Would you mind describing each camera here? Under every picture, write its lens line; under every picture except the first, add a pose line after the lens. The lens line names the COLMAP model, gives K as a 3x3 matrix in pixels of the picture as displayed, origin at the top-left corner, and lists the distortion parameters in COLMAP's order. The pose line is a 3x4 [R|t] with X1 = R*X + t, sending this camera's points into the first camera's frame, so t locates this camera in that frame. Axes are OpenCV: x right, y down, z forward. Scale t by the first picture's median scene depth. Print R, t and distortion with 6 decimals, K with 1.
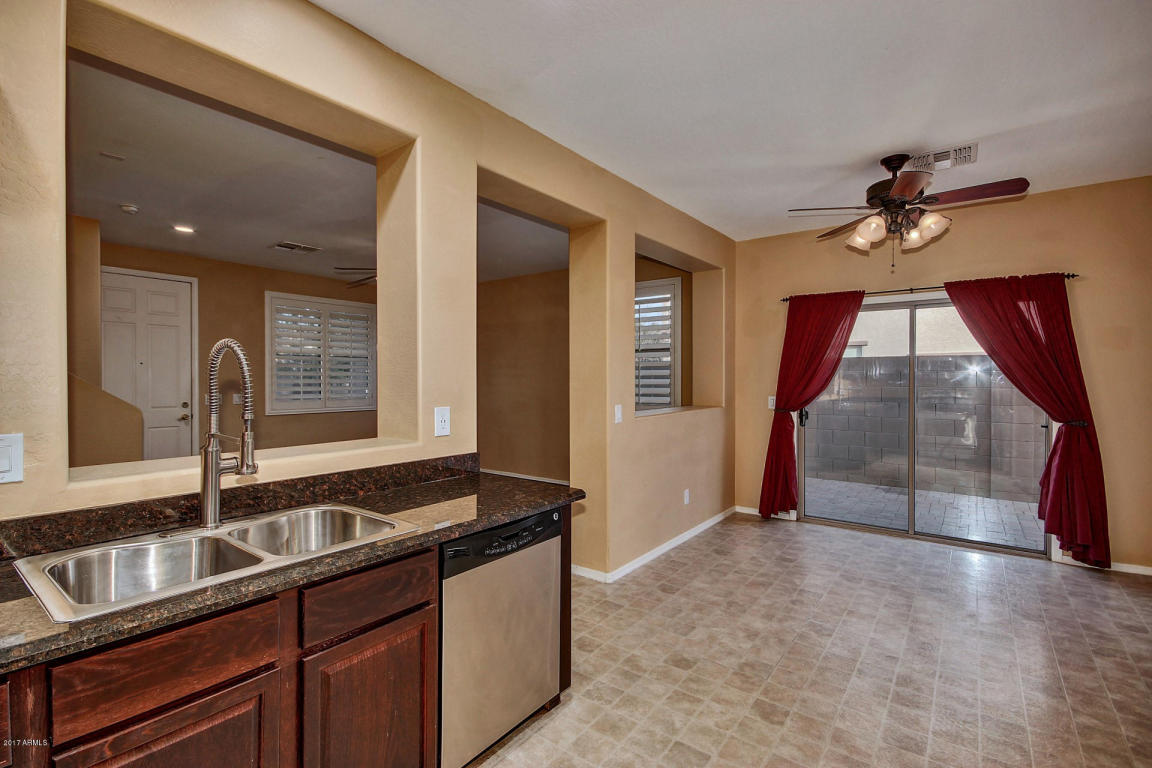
lens RADIAL K [[516.6, 0, 576.0], [0, 516.6, 384.0], [0, 0, 1]] dist [-0.000175, -0.010597]
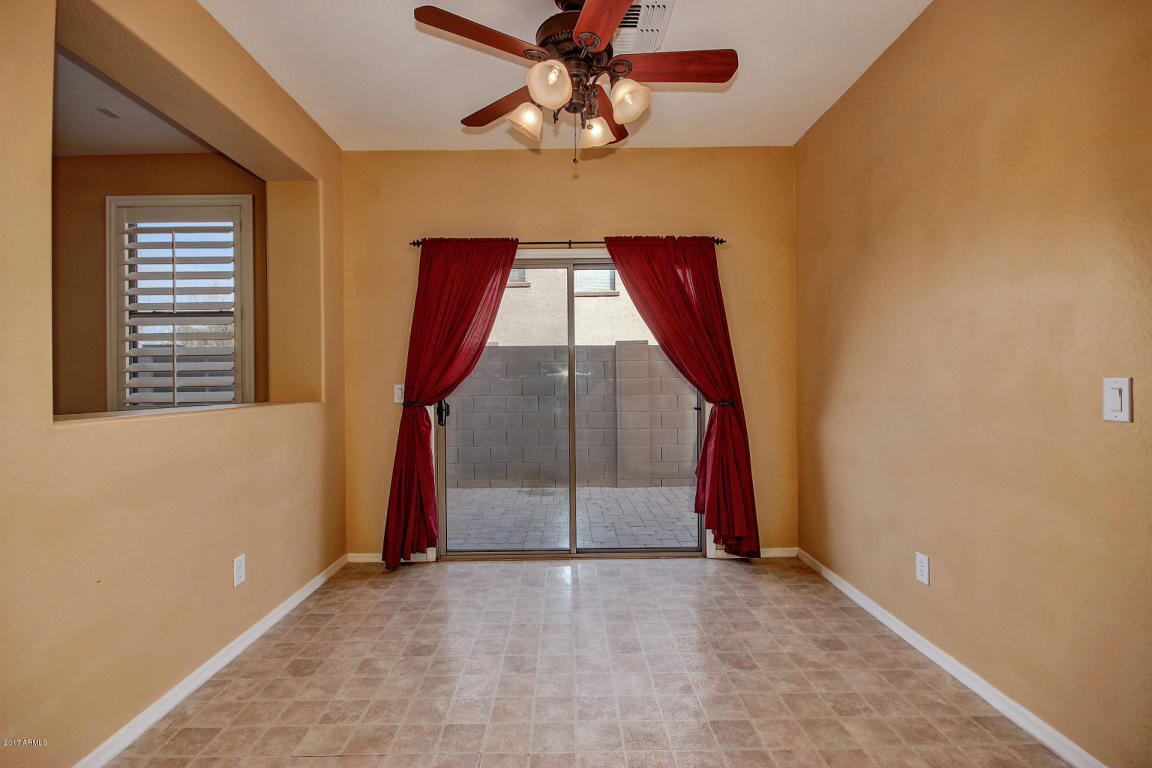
lens RADIAL K [[530.4, 0, 564.9], [0, 530.4, 383.7], [0, 0, 1]] dist [0.005388, -0.007548]
pose [[0.797772, -0.010465, 0.602869, 0.153514], [0.017983, 0.999818, -0.006441, 0.036604], [-0.602692, 0.015980, 0.797814, 0.359794]]
